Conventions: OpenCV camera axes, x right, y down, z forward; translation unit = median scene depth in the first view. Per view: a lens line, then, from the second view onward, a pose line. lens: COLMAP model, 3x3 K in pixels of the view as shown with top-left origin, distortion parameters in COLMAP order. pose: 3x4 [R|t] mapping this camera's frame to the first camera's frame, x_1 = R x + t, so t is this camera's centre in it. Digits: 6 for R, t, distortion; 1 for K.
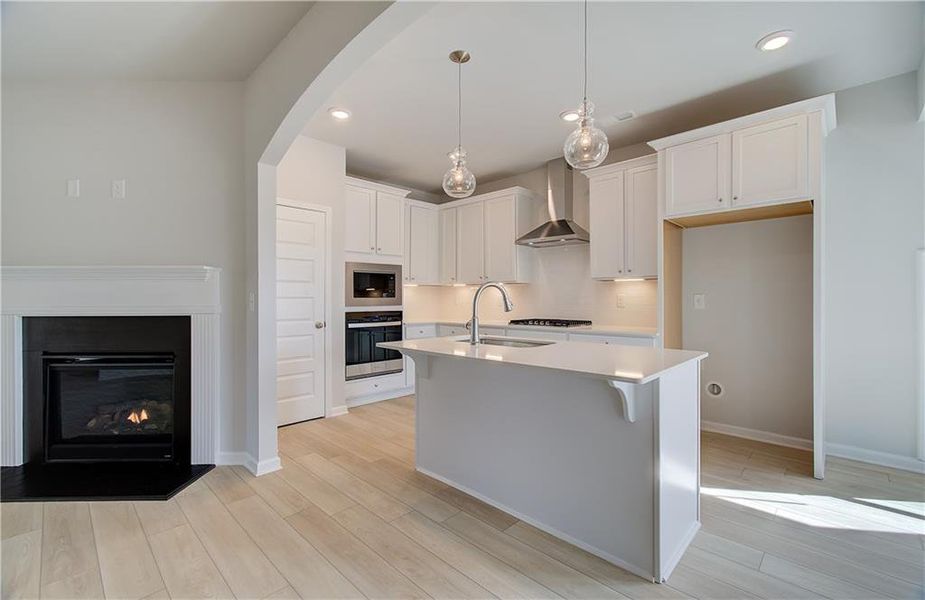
lens RADIAL K [[399.6, 0, 476.5], [0, 399.6, 299.8], [0, 0, 1]] dist [0.002057, 0.000486]
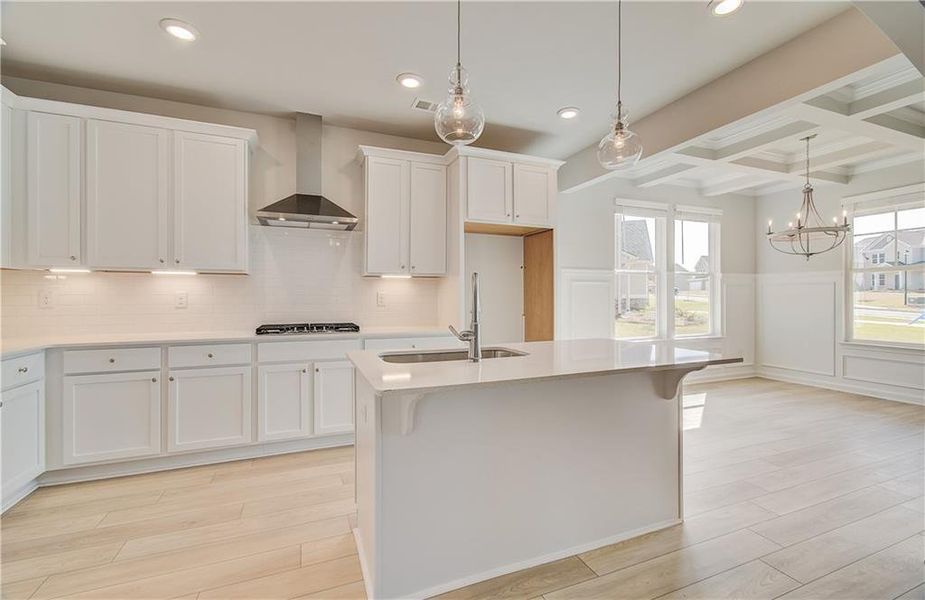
lens RADIAL K [[396.8, 0, 467.7], [0, 396.8, 296.7], [0, 0, 1]] dist [-0.000845, 0.000117]
pose [[0.420793, 0.001096, 0.907156, -0.440507], [0.003549, 0.999990, -0.002854, 0.000472], [-0.907150, 0.004421, 0.420784, 0.495877]]
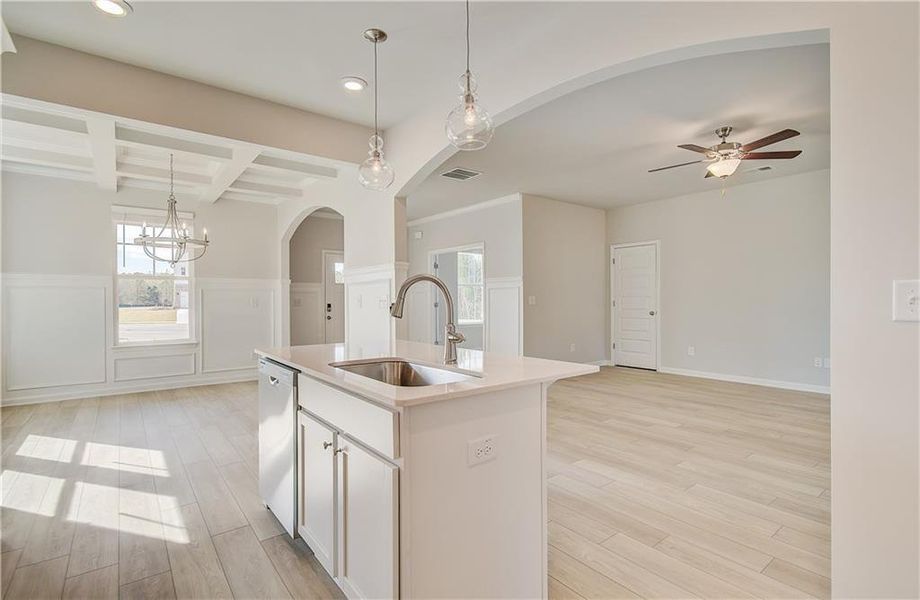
lens RADIAL K [[441.0, 0, 471.1], [0, 441.0, 301.0], [0, 0, 1]] dist [0.000153, 0.000326]
pose [[-0.989211, 0.002802, 0.146471, -0.104693], [0.003343, 0.999988, 0.003446, 0.000121], [-0.146459, 0.003898, -0.989209, 1.227221]]
